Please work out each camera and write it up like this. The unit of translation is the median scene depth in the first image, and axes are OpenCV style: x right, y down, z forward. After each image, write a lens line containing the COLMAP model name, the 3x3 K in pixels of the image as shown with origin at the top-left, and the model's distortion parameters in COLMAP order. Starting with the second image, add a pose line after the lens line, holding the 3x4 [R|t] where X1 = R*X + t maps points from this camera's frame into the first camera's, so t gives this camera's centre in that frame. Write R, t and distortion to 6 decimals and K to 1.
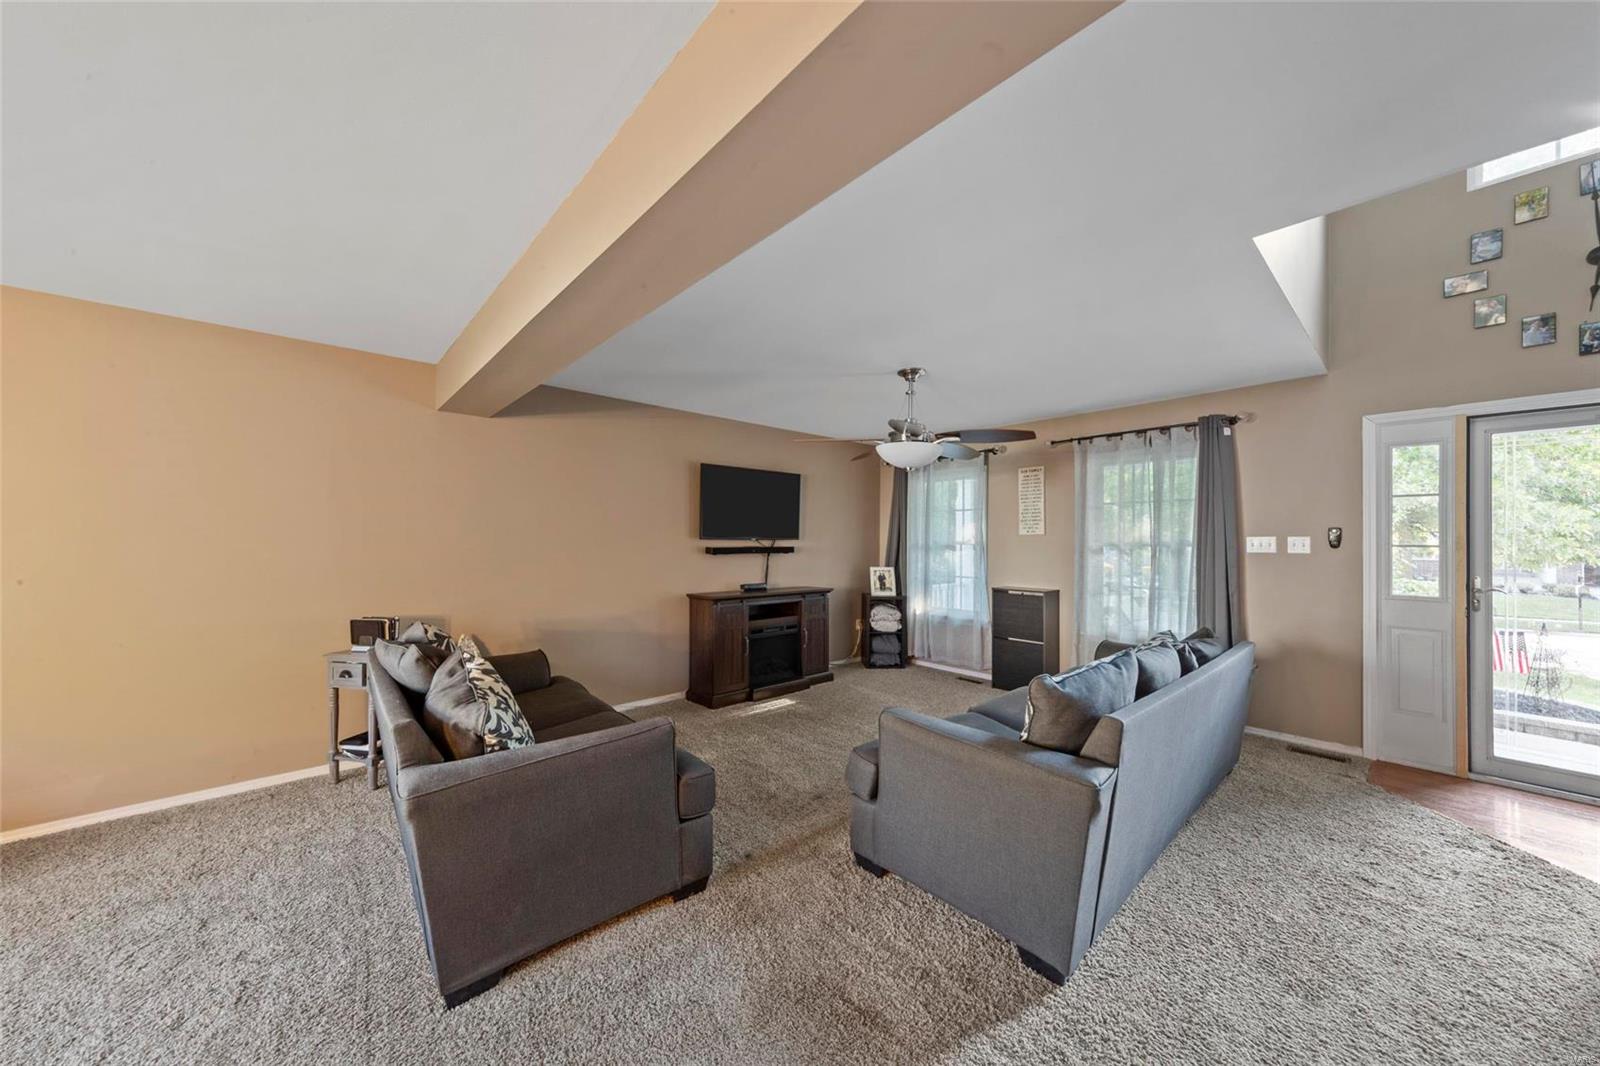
lens RADIAL K [[545.6, 0, 794.5], [0, 545.6, 539.7], [0, 0, 1]] dist [0.001742, -0.000453]
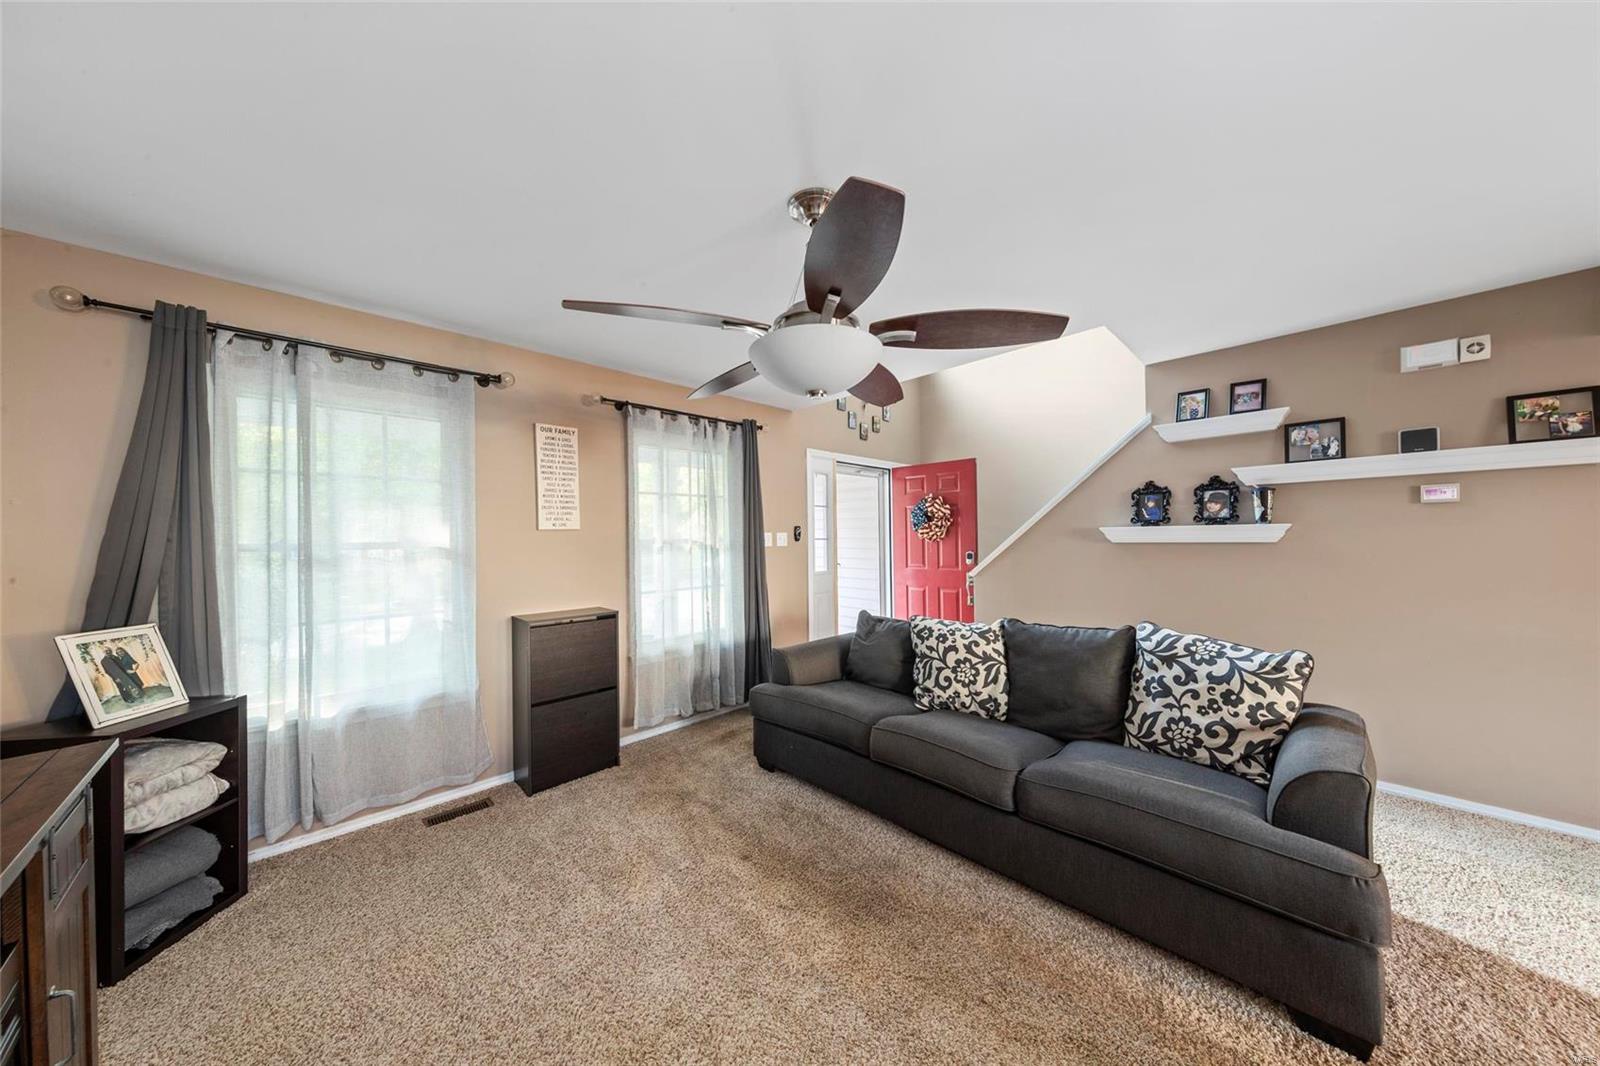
lens RADIAL K [[505.3, 0, 805.4], [0, 505.3, 535.7], [0, 0, 1]] dist [0.004758, -0.000078]
pose [[-0.062284, -0.000248, 0.998058, -0.173806], [0.009667, 0.999953, 0.000851, 0.000635], [-0.998012, 0.009702, -0.062279, 0.695488]]
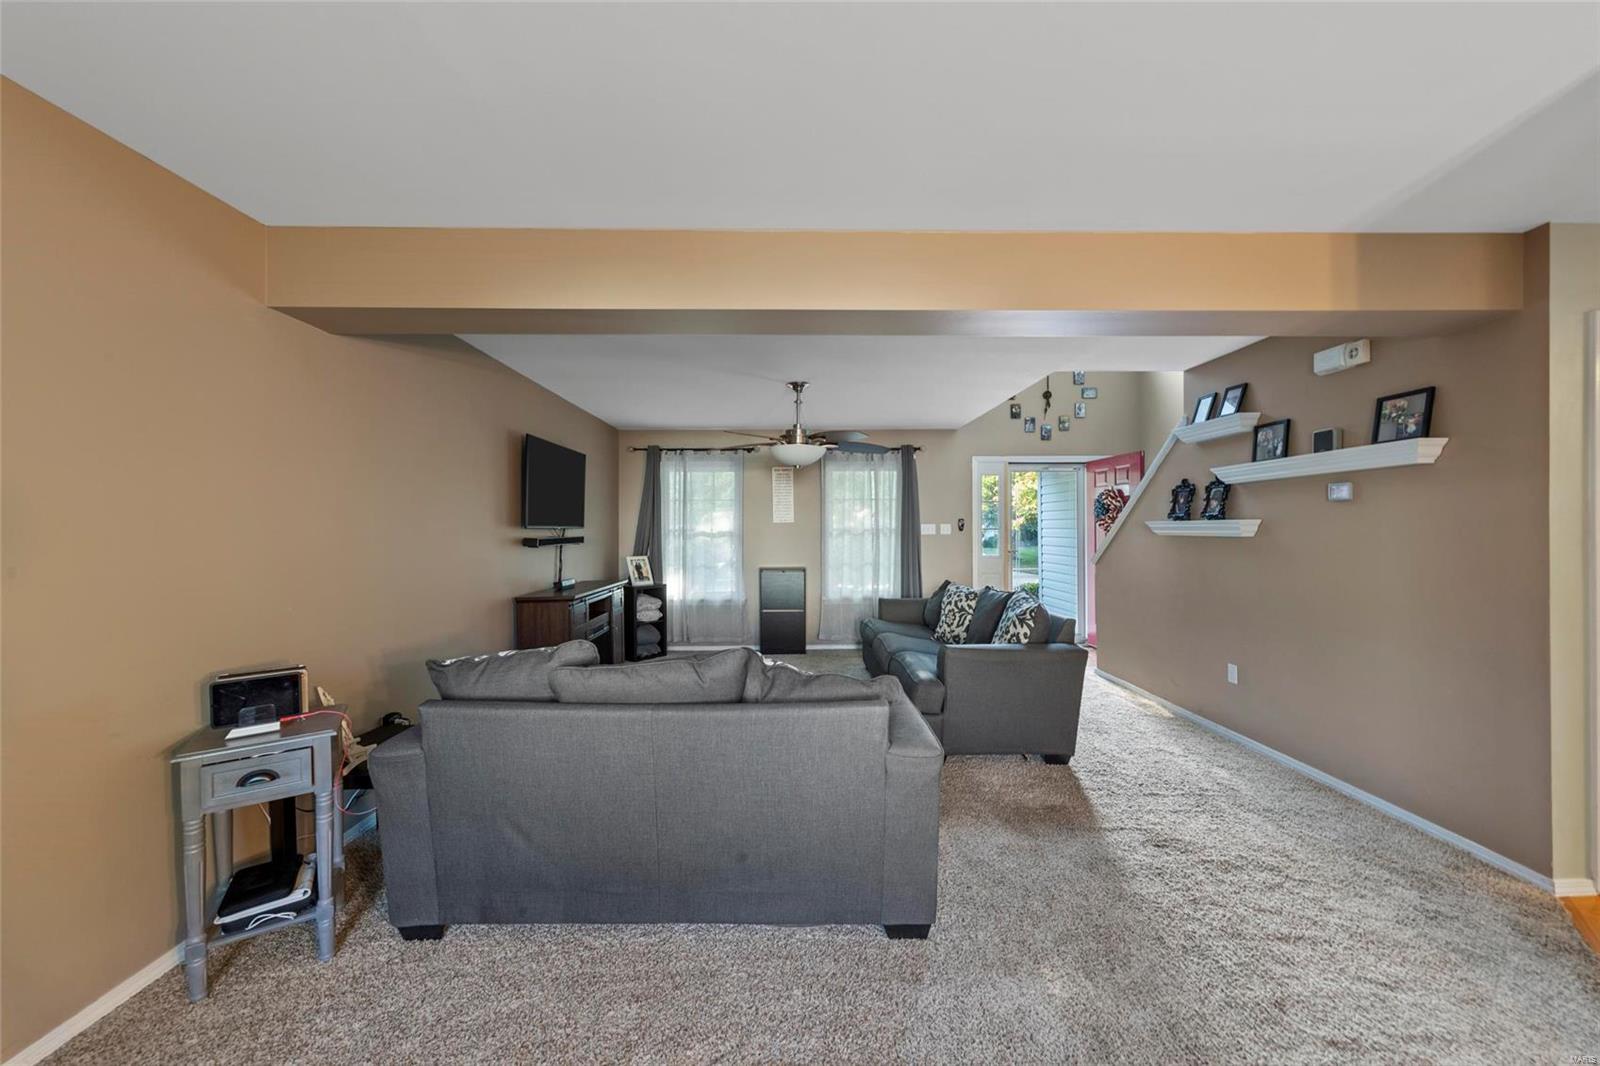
lens RADIAL K [[594.6, 0, 793.7], [0, 594.6, 526.3], [0, 0, 1]] dist [0.000550, -0.000013]
pose [[0.652902, -0.002842, 0.757437, -0.509991], [0.004119, 0.999991, 0.000201, -0.001505], [-0.757431, 0.002989, 0.652908, 0.115382]]
